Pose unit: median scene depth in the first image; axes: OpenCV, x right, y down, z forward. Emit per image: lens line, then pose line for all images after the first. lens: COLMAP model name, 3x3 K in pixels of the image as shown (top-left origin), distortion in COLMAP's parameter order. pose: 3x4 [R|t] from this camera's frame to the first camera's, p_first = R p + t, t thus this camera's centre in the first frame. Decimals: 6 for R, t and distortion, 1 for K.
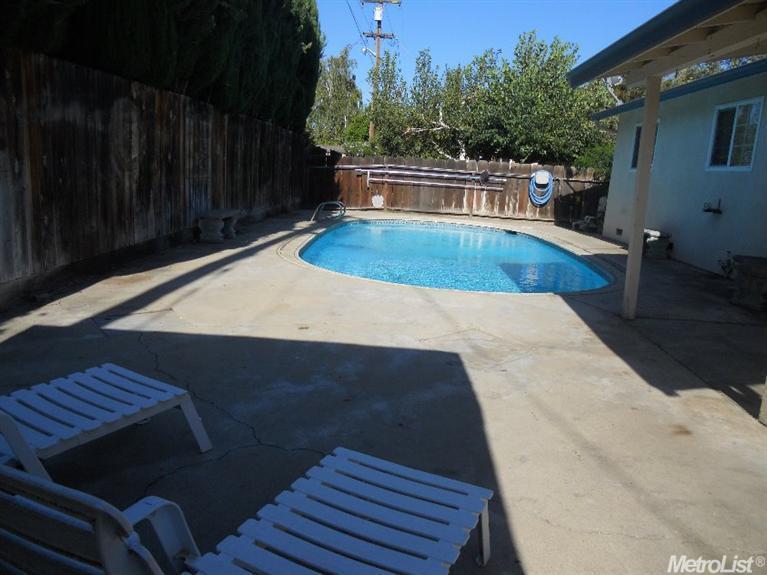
lens RADIAL K [[573.1, 0, 383.5], [0, 573.1, 287.5], [0, 0, 1]] dist [-0.088216, 0.003531]
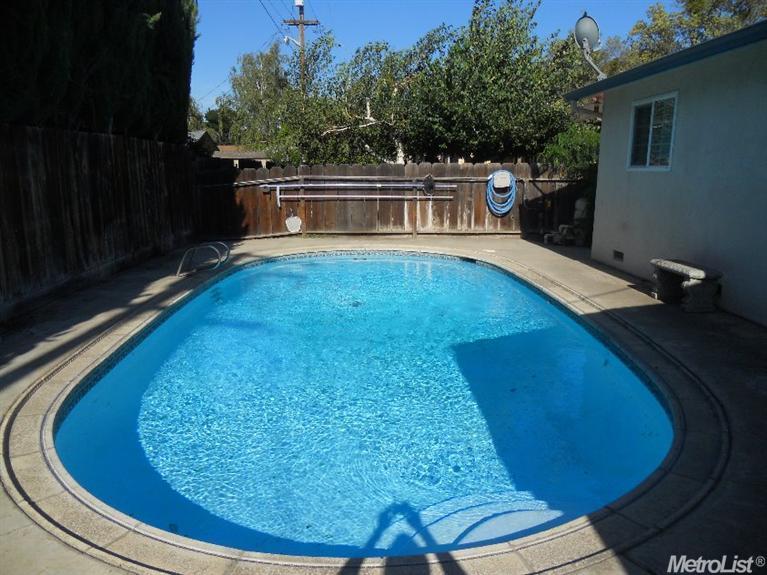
lens RADIAL K [[573.1, 0, 383.5], [0, 573.1, 287.5], [0, 0, 1]] dist [-0.088216, 0.003531]
pose [[0.994350, -0.078211, 0.071774, 0.049025], [0.077676, 0.996926, 0.010217, -0.065128], [-0.072353, -0.004584, 0.997369, 0.225629]]
